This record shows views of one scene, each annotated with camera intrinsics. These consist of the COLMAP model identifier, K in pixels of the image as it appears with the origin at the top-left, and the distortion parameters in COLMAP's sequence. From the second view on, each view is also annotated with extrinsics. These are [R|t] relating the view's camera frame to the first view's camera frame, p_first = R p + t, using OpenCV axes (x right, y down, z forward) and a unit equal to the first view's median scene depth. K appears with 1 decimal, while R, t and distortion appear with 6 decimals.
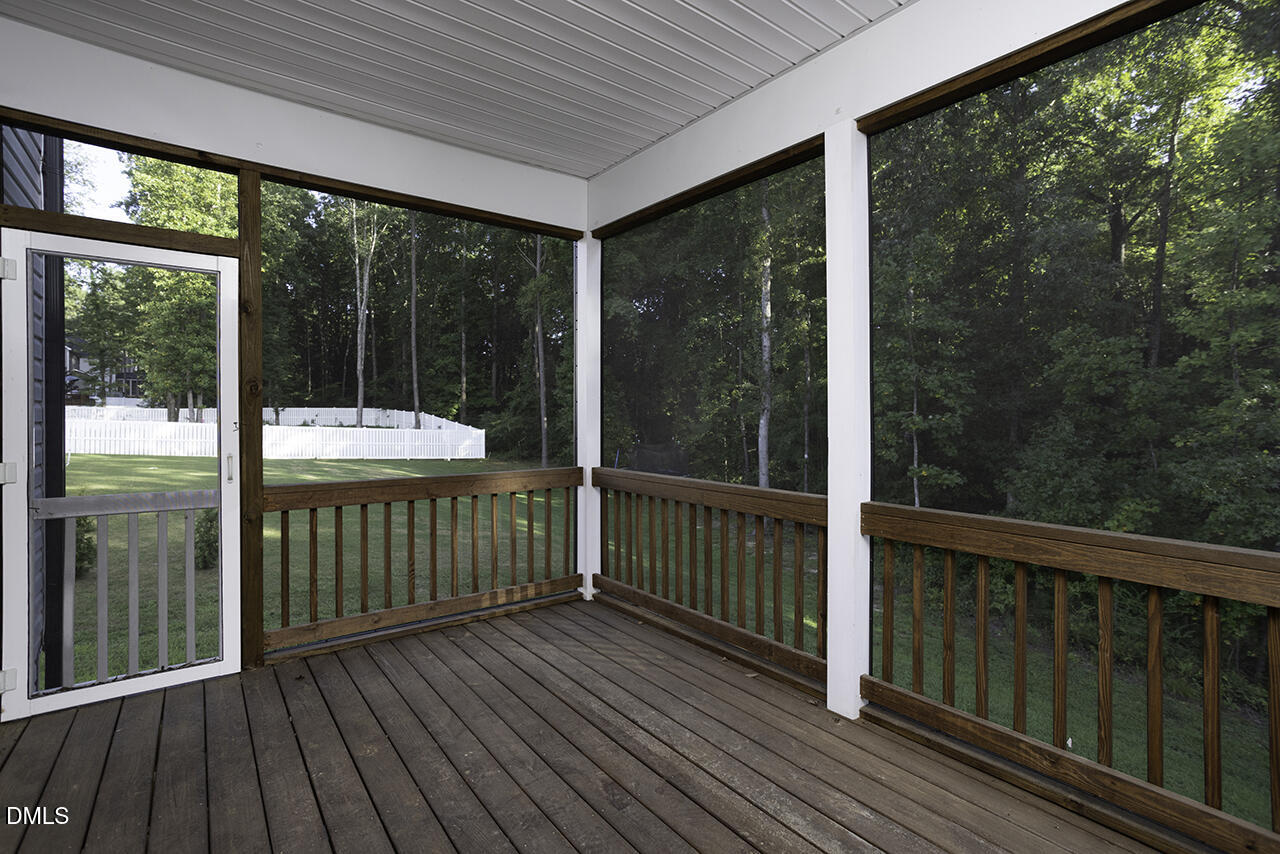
lens RADIAL K [[613.4, 0, 637.6], [0, 613.4, 420.8], [0, 0, 1]] dist [-0.000221, -0.000082]
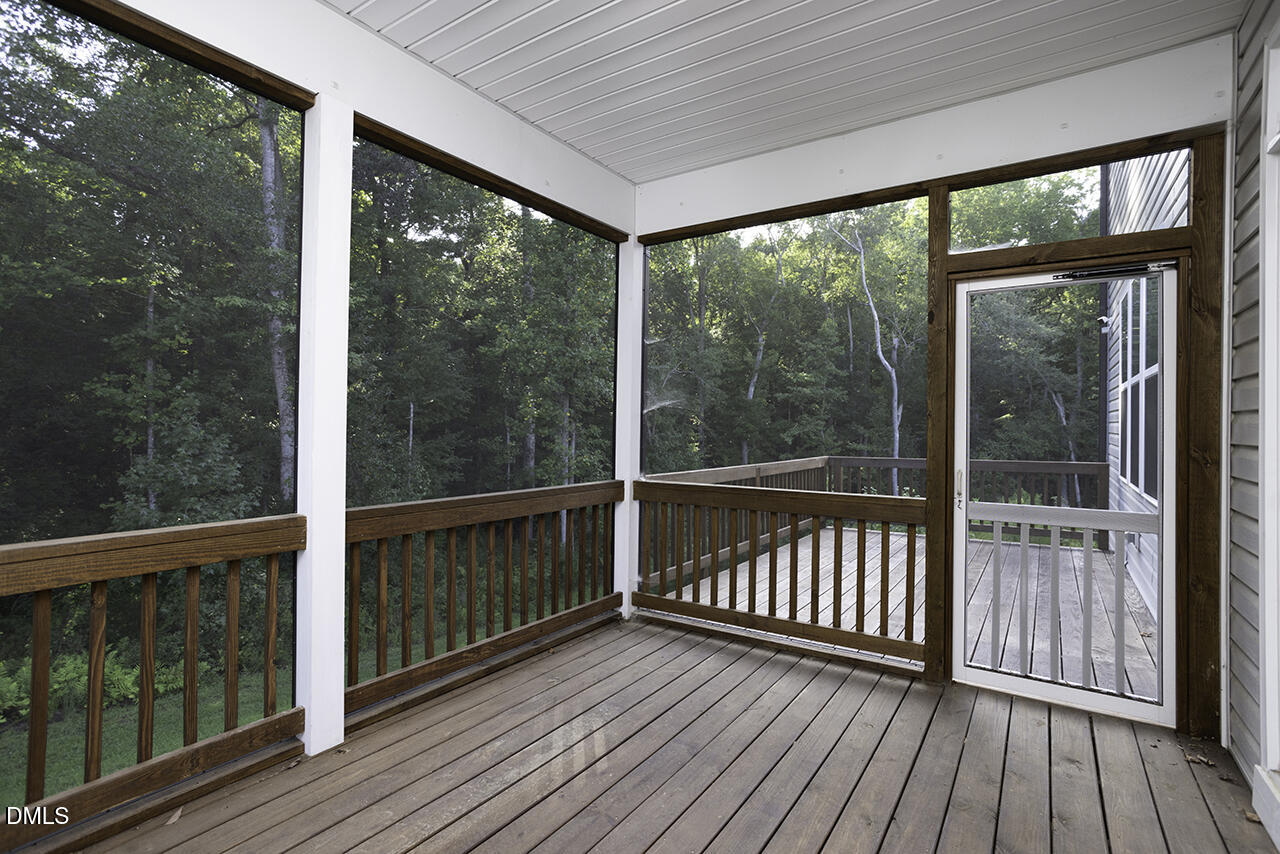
lens RADIAL K [[613.4, 0, 637.6], [0, 613.4, 420.8], [0, 0, 1]] dist [-0.000221, -0.000082]
pose [[-0.329860, -0.000668, 0.944030, -0.749334], [-0.012968, 0.999909, -0.003824, -0.011800], [-0.943941, -0.013503, -0.329839, 0.962608]]
